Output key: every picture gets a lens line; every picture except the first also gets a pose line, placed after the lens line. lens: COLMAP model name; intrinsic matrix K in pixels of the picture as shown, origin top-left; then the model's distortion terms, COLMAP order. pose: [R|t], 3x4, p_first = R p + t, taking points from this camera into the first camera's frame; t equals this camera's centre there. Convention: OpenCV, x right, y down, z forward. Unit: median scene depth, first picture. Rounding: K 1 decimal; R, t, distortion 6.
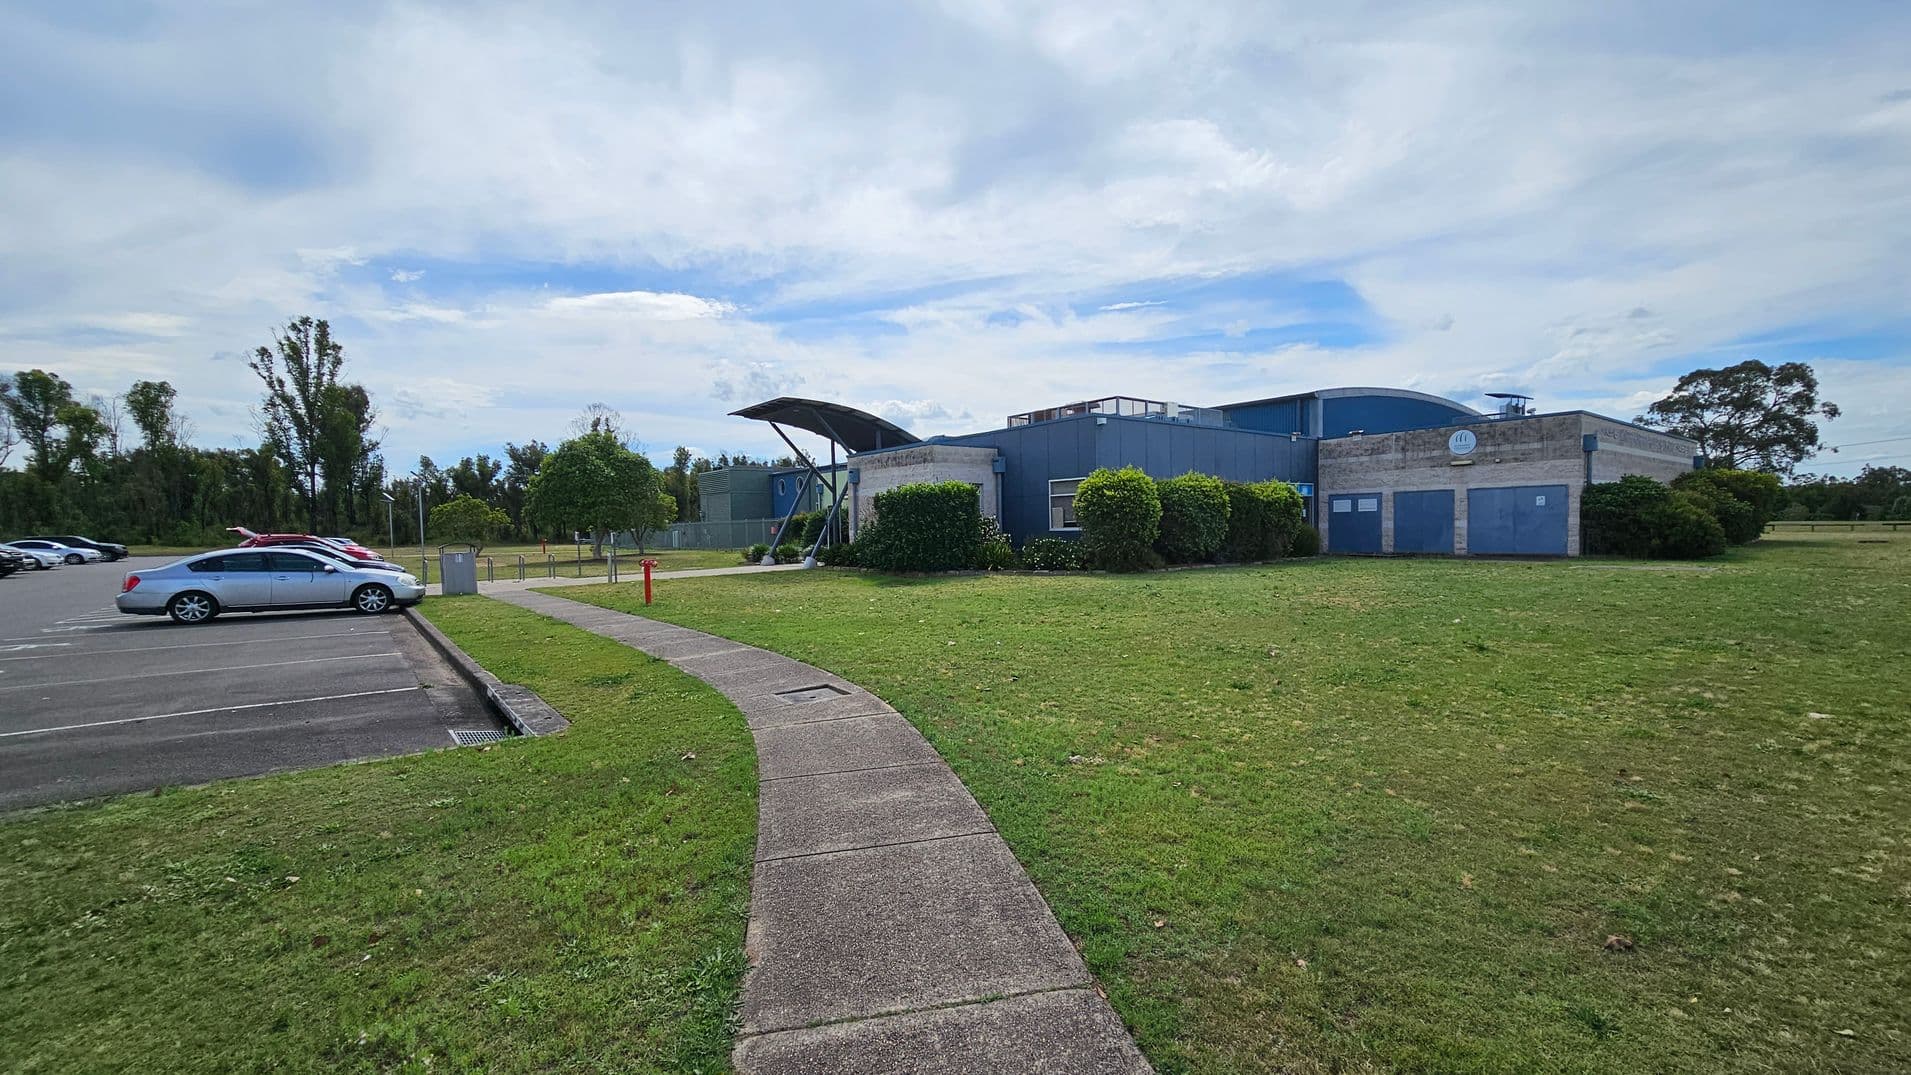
lens RADIAL K [[781.3, 0, 951.5], [0, 781.3, 561.9], [0, 0, 1]] dist [-0.002176, 0.000472]
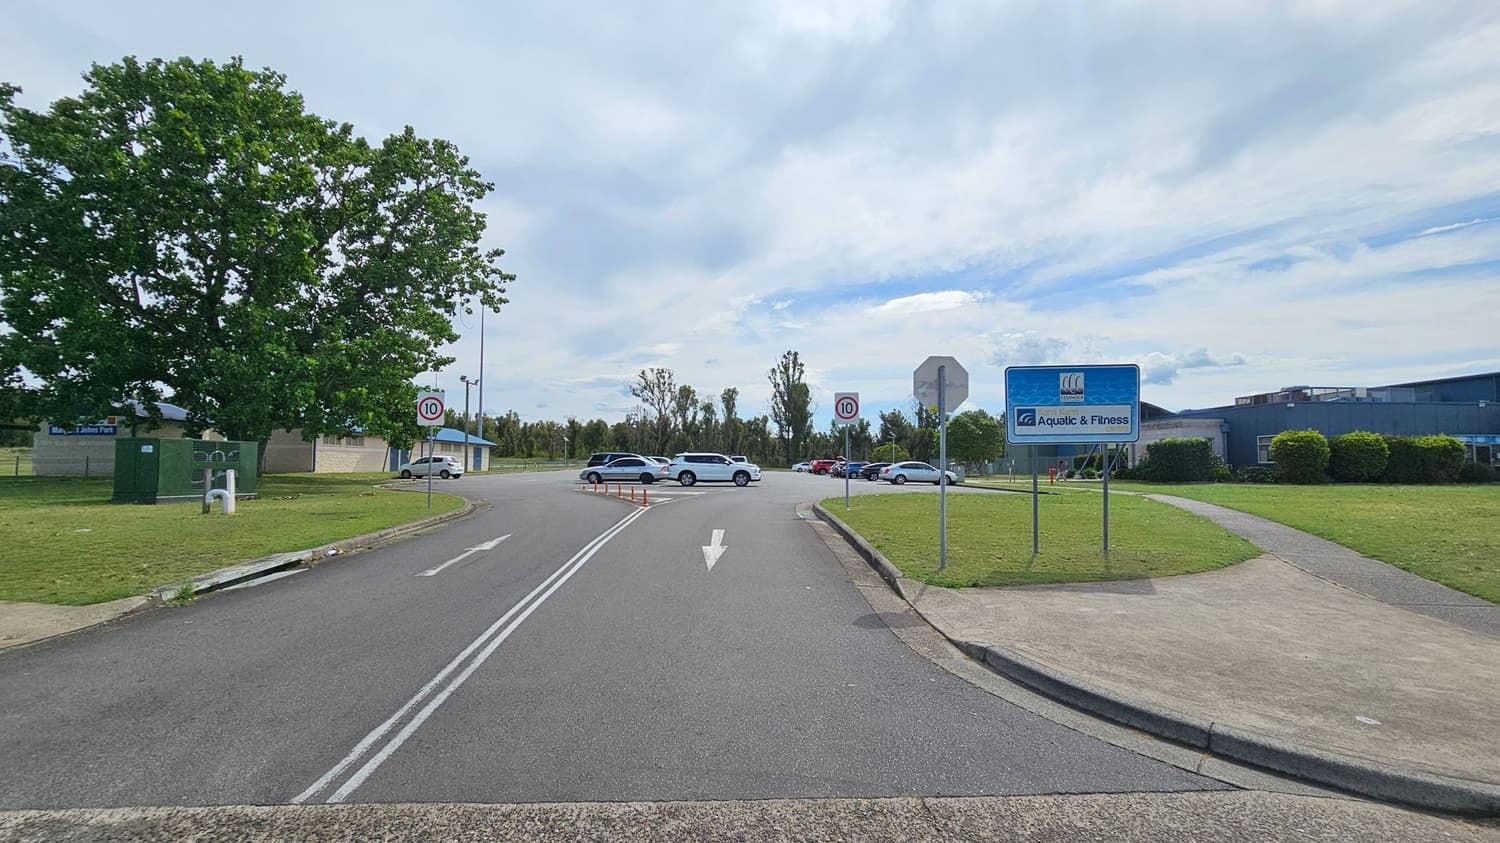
lens RADIAL K [[599.1, 0, 745.9], [0, 599.1, 395.3], [0, 0, 1]] dist [-0.000004, -0.005437]
pose [[0.787941, -0.047223, -0.613937, 0.032862], [-0.050879, 0.988652, -0.141344, 0.050385], [0.613645, 0.142607, 0.776597, -0.704101]]
